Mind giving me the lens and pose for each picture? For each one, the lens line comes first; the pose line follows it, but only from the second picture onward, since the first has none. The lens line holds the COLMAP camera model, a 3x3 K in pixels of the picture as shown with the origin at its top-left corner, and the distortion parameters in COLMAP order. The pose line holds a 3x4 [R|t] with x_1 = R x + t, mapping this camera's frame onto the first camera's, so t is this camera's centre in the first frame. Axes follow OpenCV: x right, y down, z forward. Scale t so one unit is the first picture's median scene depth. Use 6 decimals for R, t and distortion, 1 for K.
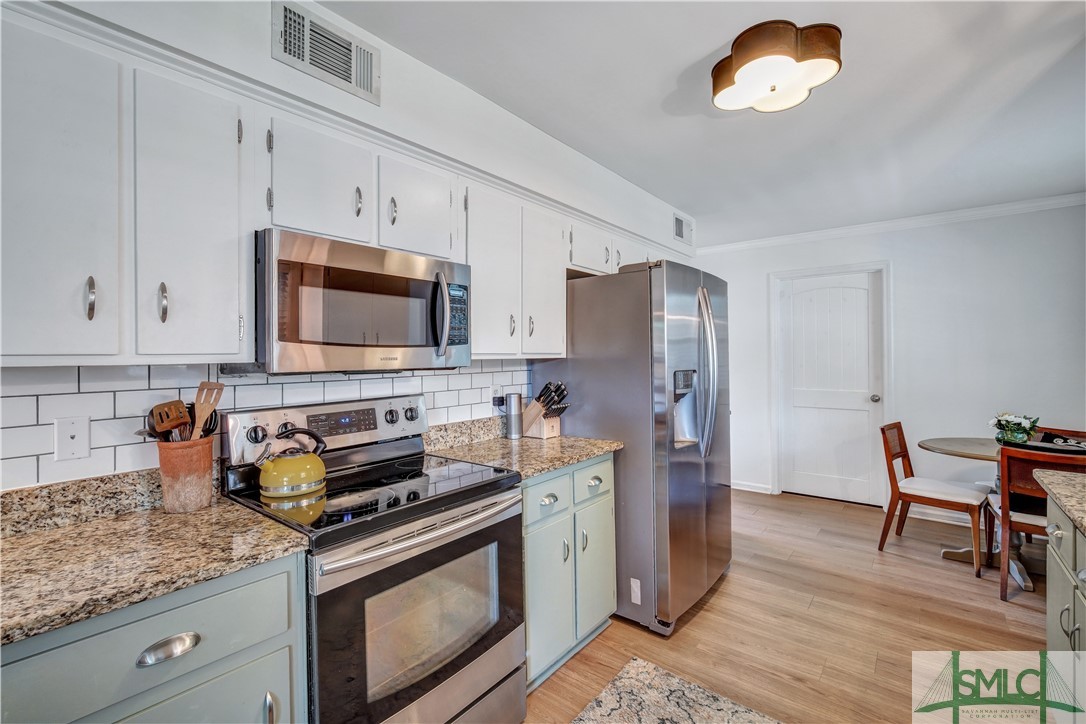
lens RADIAL K [[472.8, 0, 536.4], [0, 472.8, 354.8], [0, 0, 1]] dist [-0.016114, 0.004886]
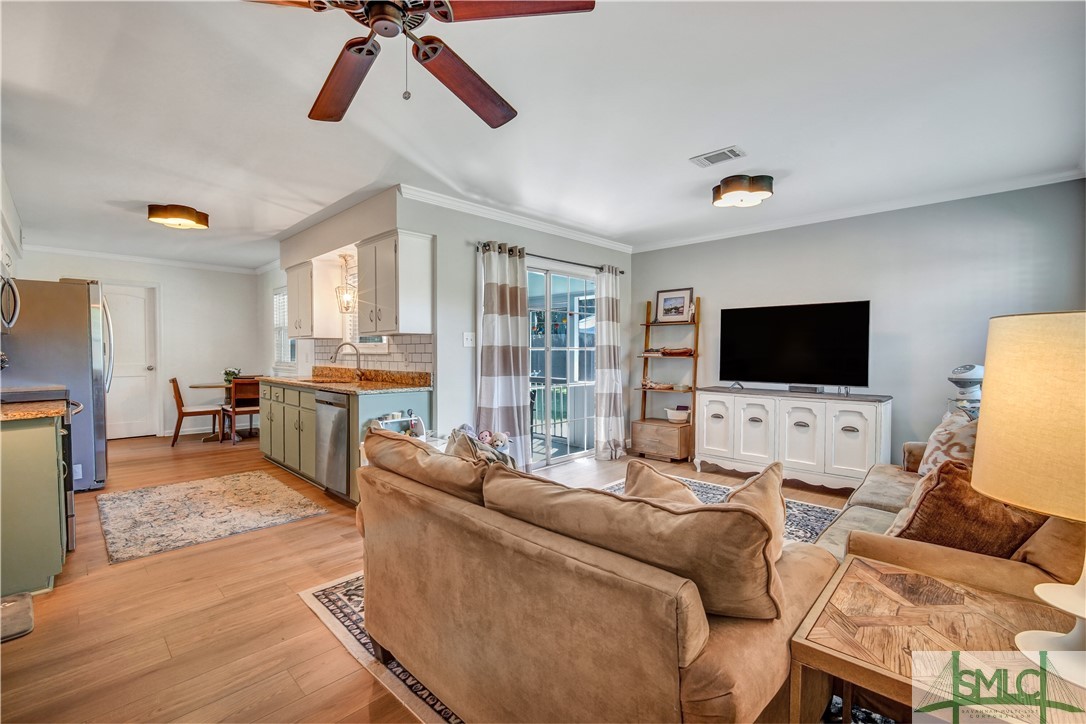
lens RADIAL K [[472.8, 0, 543.1], [0, 472.8, 361.4], [0, 0, 1]] dist [-0.016114, 0.004886]
pose [[0.085701, -0.014546, 0.996215, -1.594920], [-0.005417, 0.999872, 0.015066, 0.082720], [-0.996306, -0.006688, 0.085611, -0.985866]]
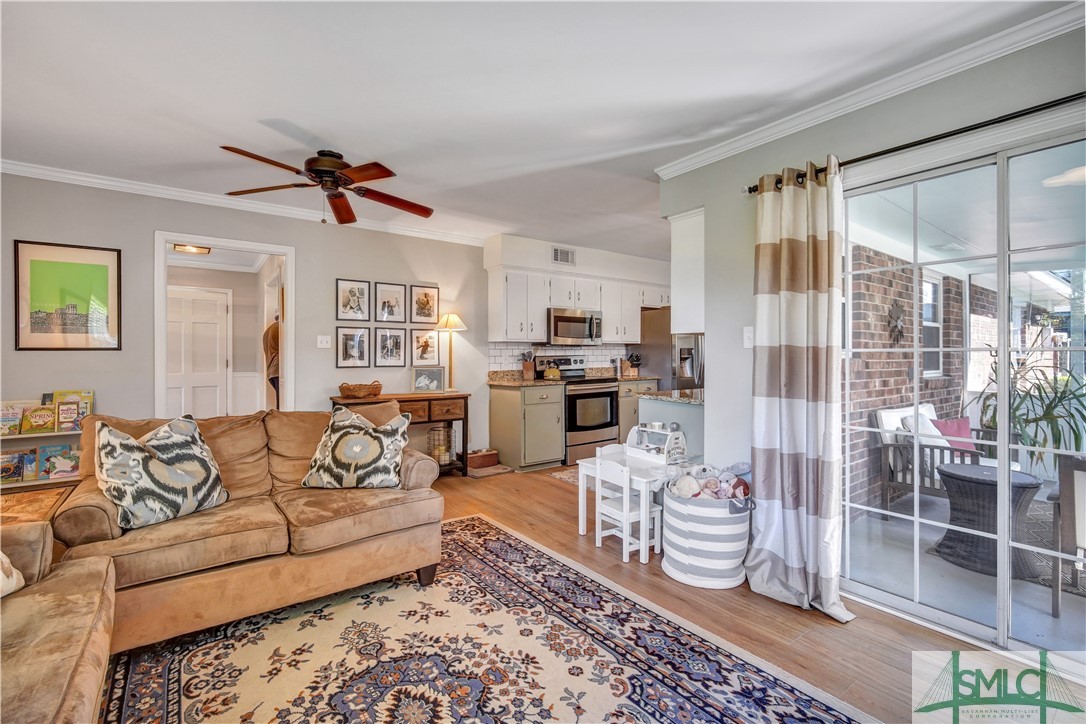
lens RADIAL K [[472.8, 0, 540.4], [0, 472.8, 351.2], [0, 0, 1]] dist [-0.016114, 0.004886]
pose [[0.969164, 0.006063, -0.246340, 0.218400], [-0.005782, 0.999982, 0.001866, 0.060759], [0.246347, -0.000384, 0.969182, -1.986896]]
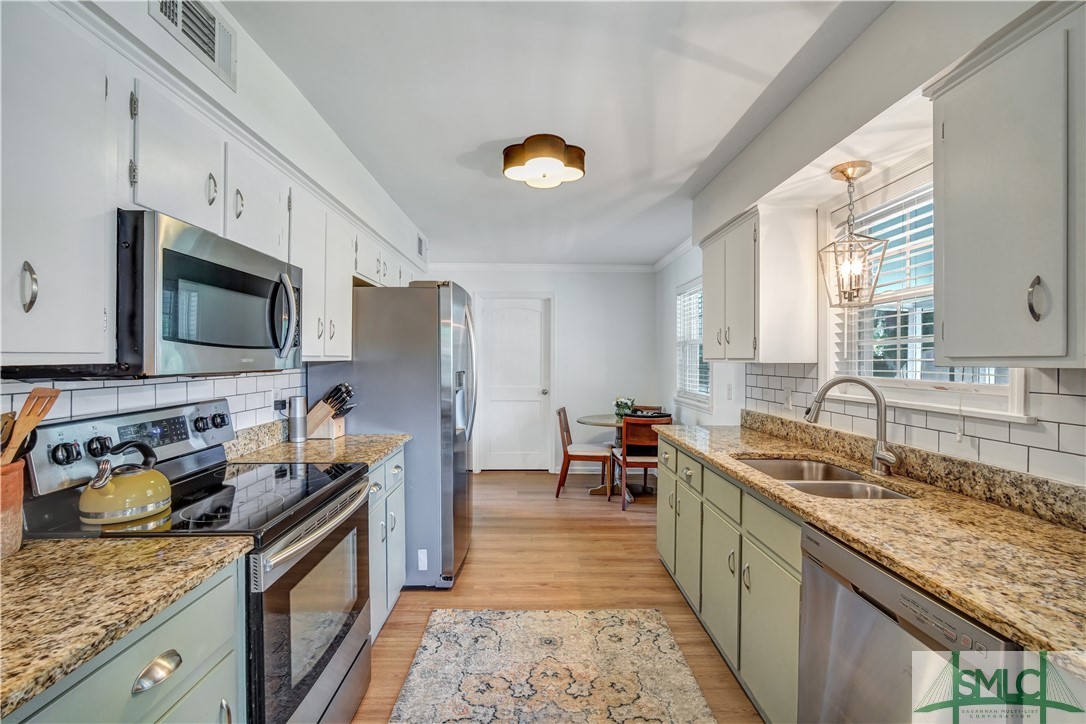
lens RADIAL K [[472.8, 0, 536.0], [0, 472.8, 360.2], [0, 0, 1]] dist [-0.016114, 0.004886]
pose [[0.767484, 0.009496, 0.640997, -0.399444], [-0.012581, 0.999921, 0.000251, 0.000493], [-0.640944, -0.008257, 0.767543, -0.095853]]
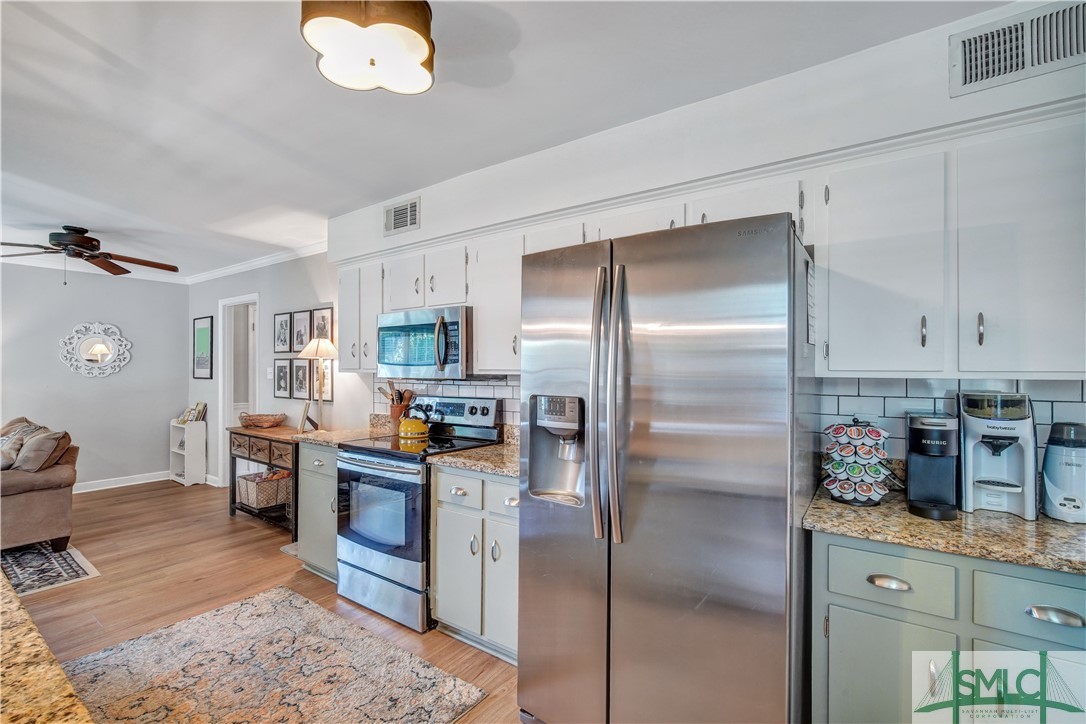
lens RADIAL K [[498.2, 0, 548.3], [0, 498.2, 365.4], [0, 0, 1]] dist [0.001858, 0.000727]
pose [[0.059015, 0.005894, -0.998240, 1.332416], [0.002869, 0.999977, 0.006073, -0.024164], [0.998253, -0.003222, 0.058996, 1.168955]]
